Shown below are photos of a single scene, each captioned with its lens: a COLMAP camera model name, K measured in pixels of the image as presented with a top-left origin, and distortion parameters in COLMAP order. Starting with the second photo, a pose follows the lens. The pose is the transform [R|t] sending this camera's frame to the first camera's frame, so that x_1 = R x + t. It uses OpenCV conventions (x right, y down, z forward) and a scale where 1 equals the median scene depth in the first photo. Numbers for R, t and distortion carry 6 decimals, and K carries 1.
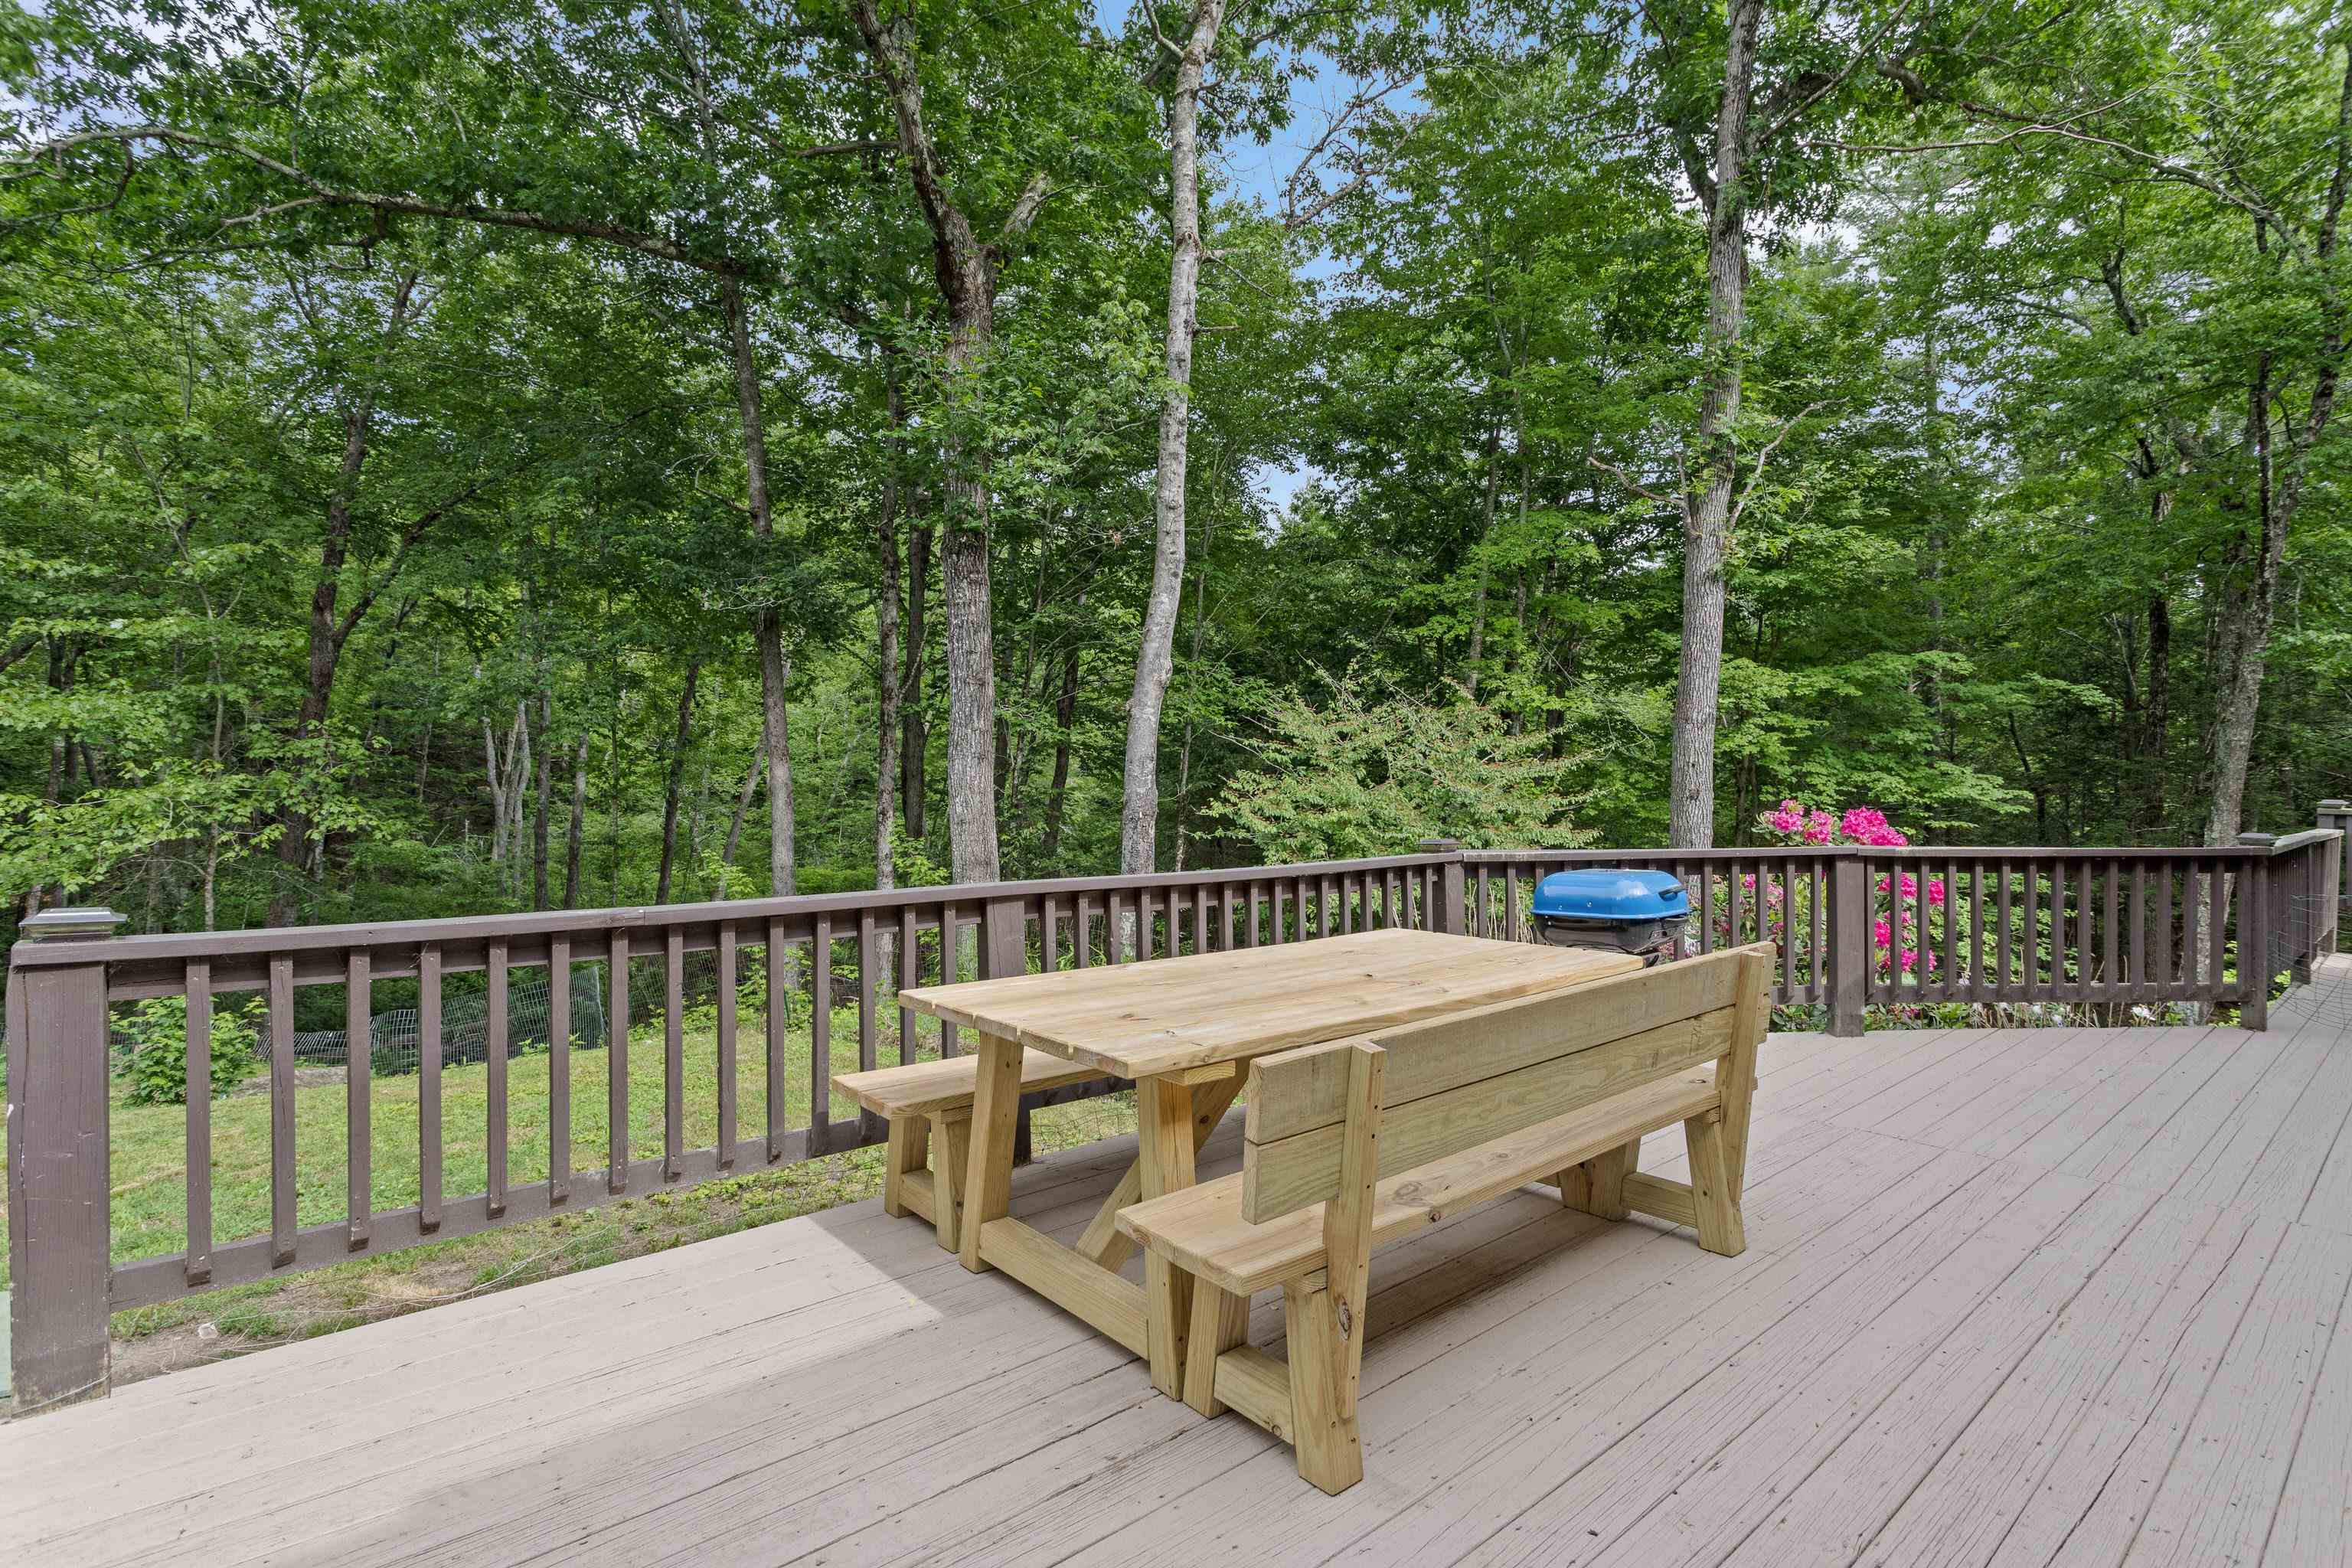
lens RADIAL K [[1114.7, 0, 1182.8], [0, 1114.7, 777.1], [0, 0, 1]] dist [0.000801, 0.001891]
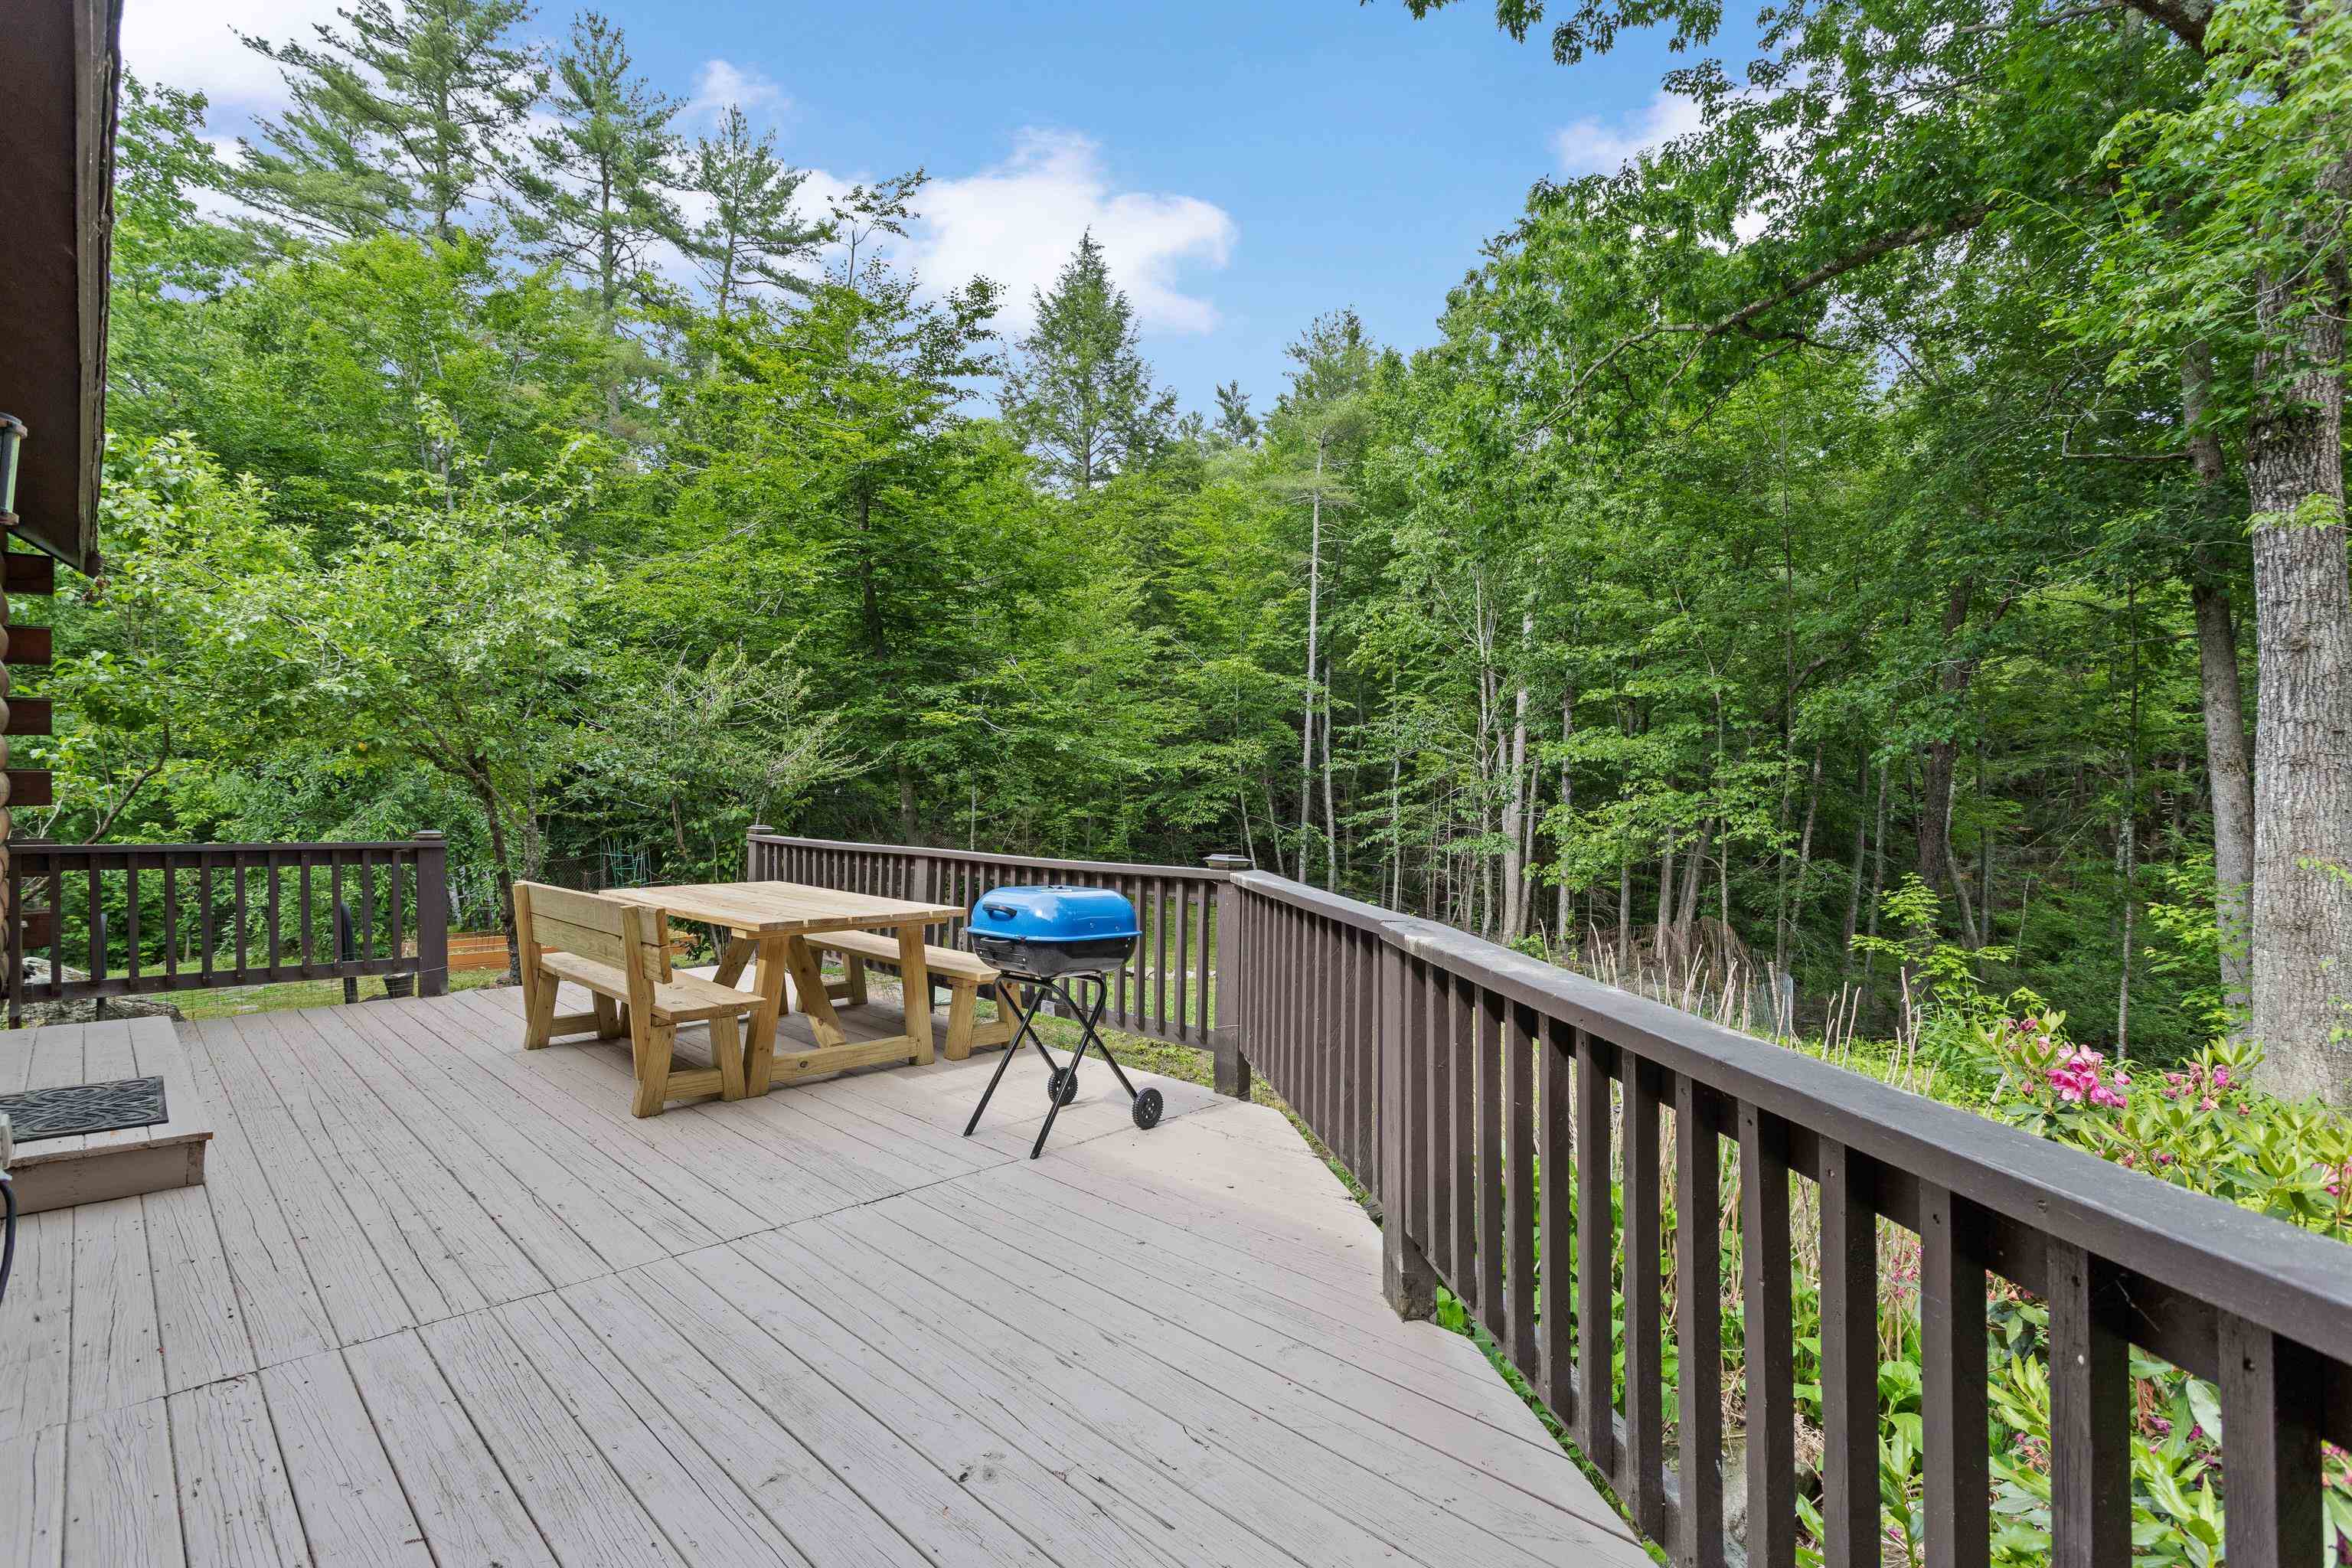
lens RADIAL K [[1114.7, 0, 1207.3], [0, 1114.7, 764.9], [0, 0, 1]] dist [0.000801, 0.001891]
pose [[0.091010, -0.026615, -0.995494, 0.382008], [-0.003820, 0.999626, -0.027075, 0.002747], [0.995843, 0.006267, 0.090874, 0.306075]]
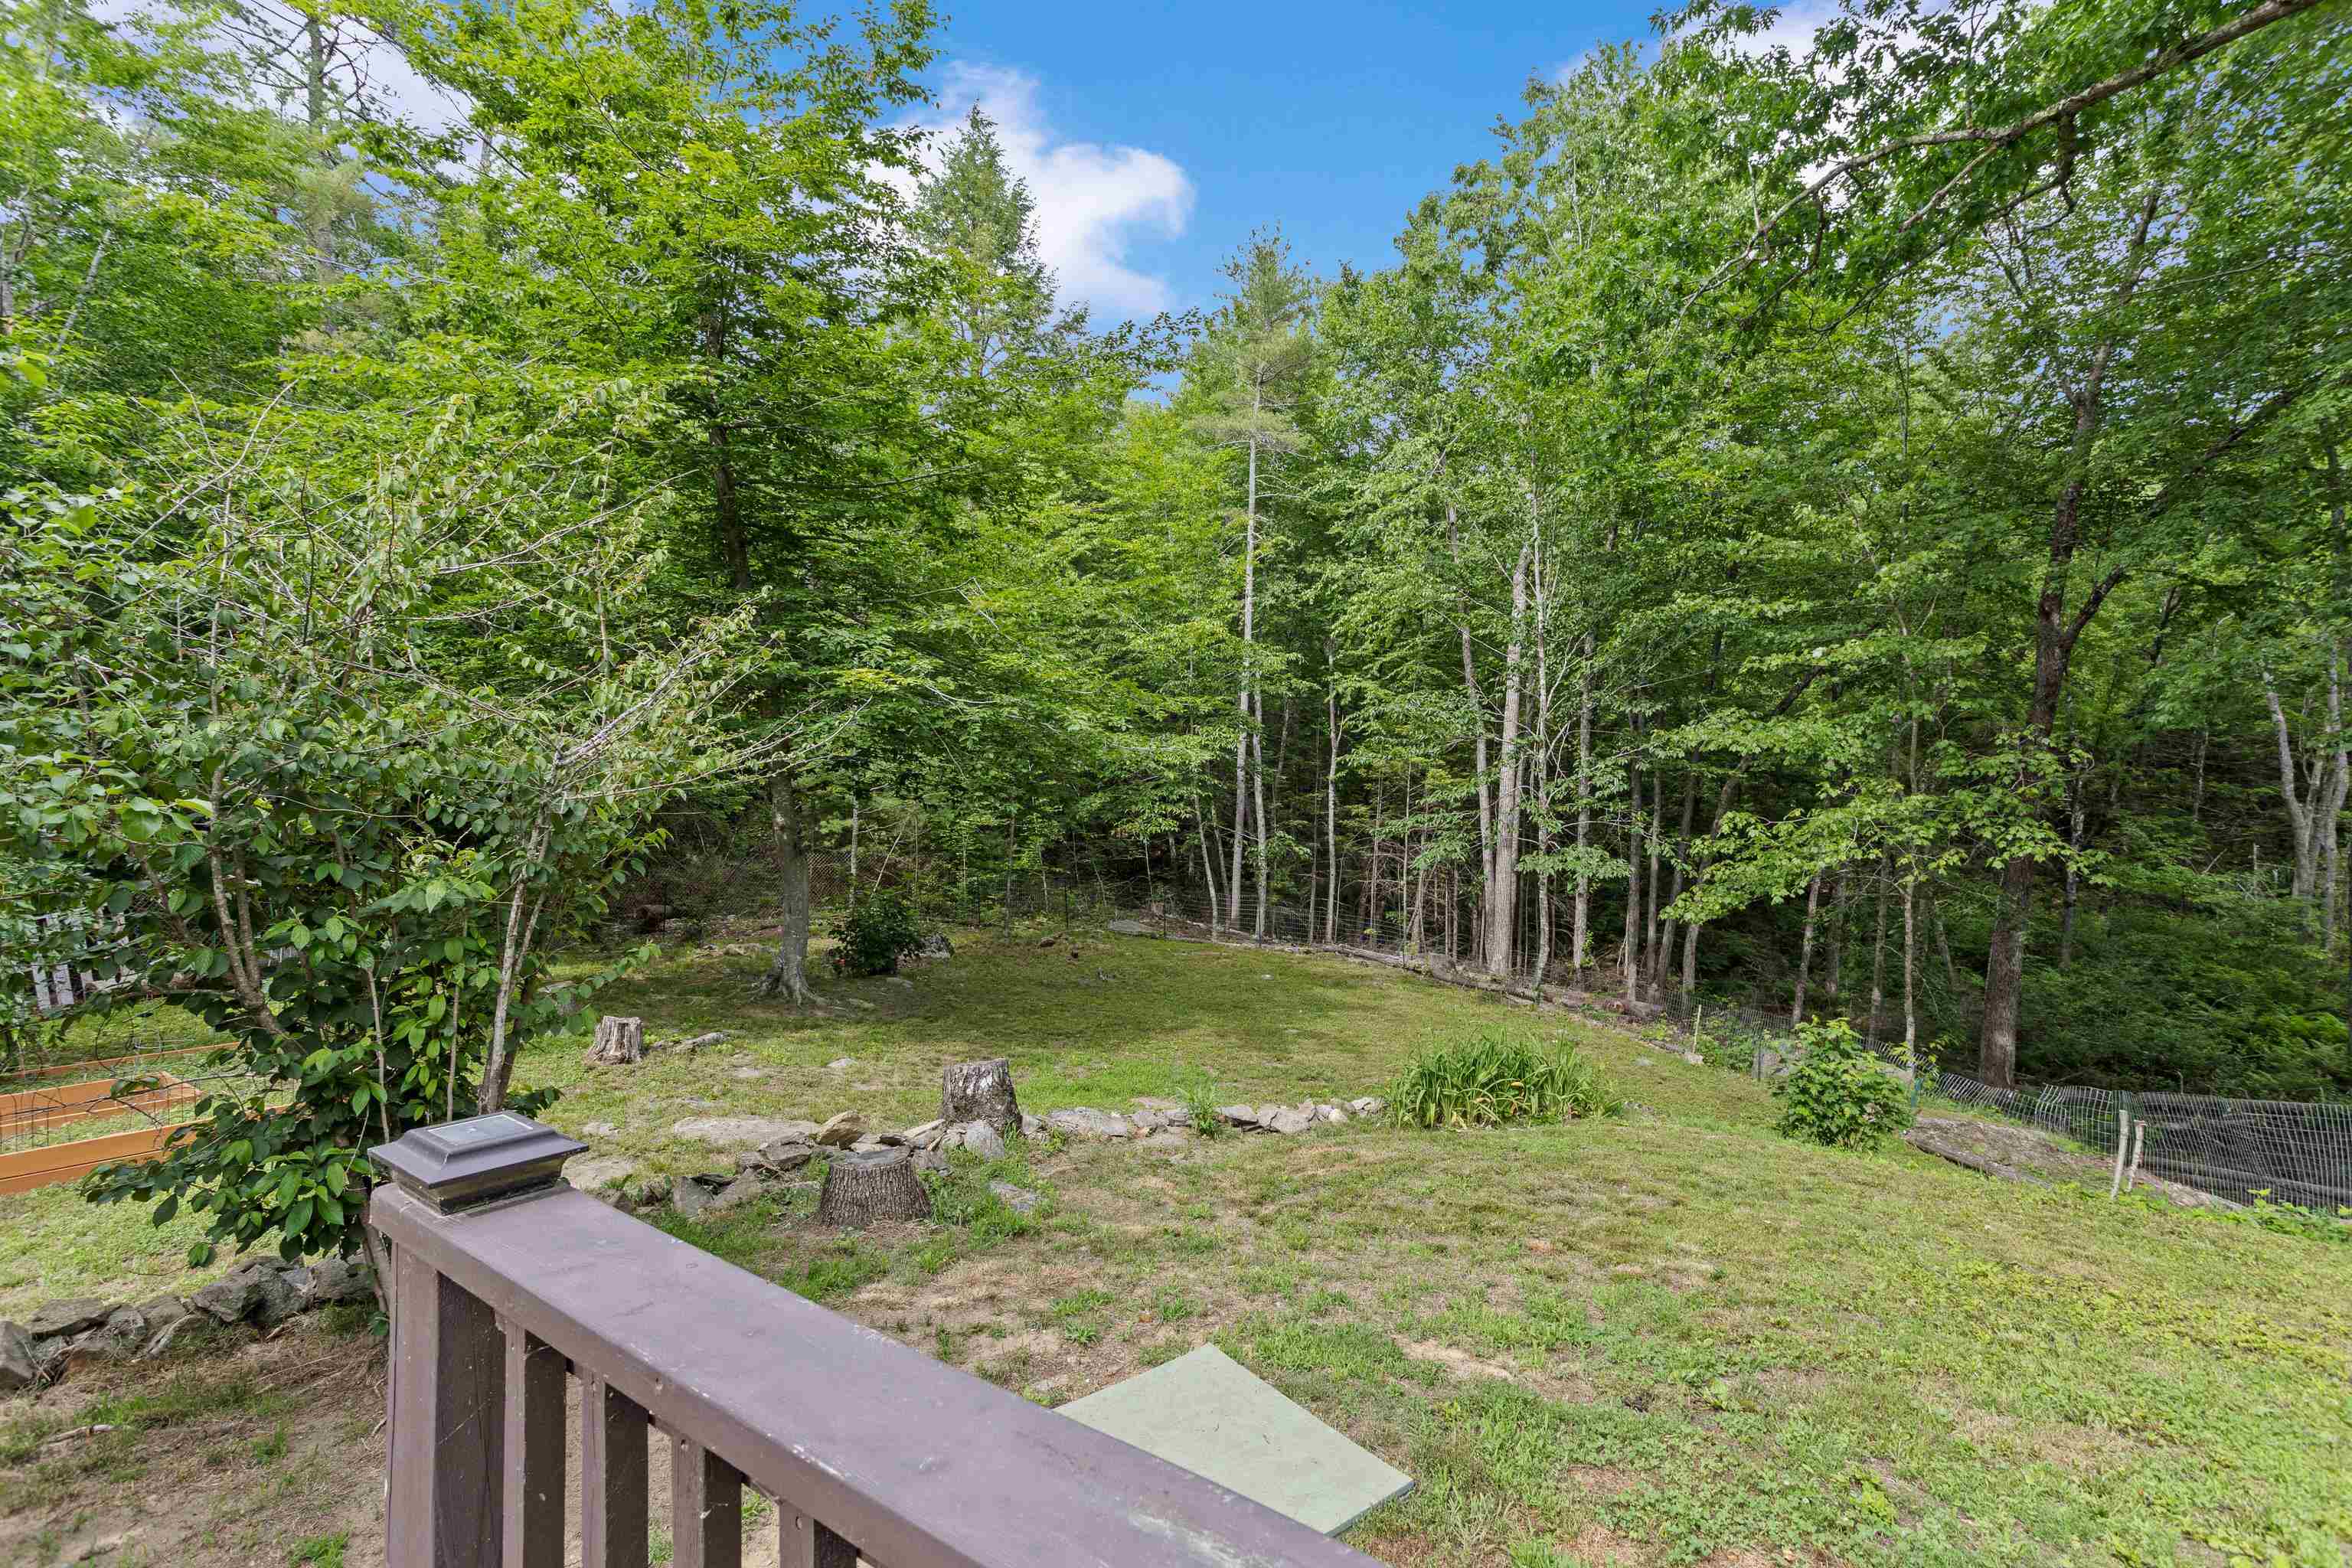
lens RADIAL K [[1114.7, 0, 1197.6], [0, 1114.7, 776.1], [0, 0, 1]] dist [0.000801, 0.001891]
pose [[0.230926, -0.013023, -0.972884, -0.060720], [-0.000353, 0.999909, -0.013468, -0.005065], [0.972971, 0.003454, 0.230900, 0.179474]]
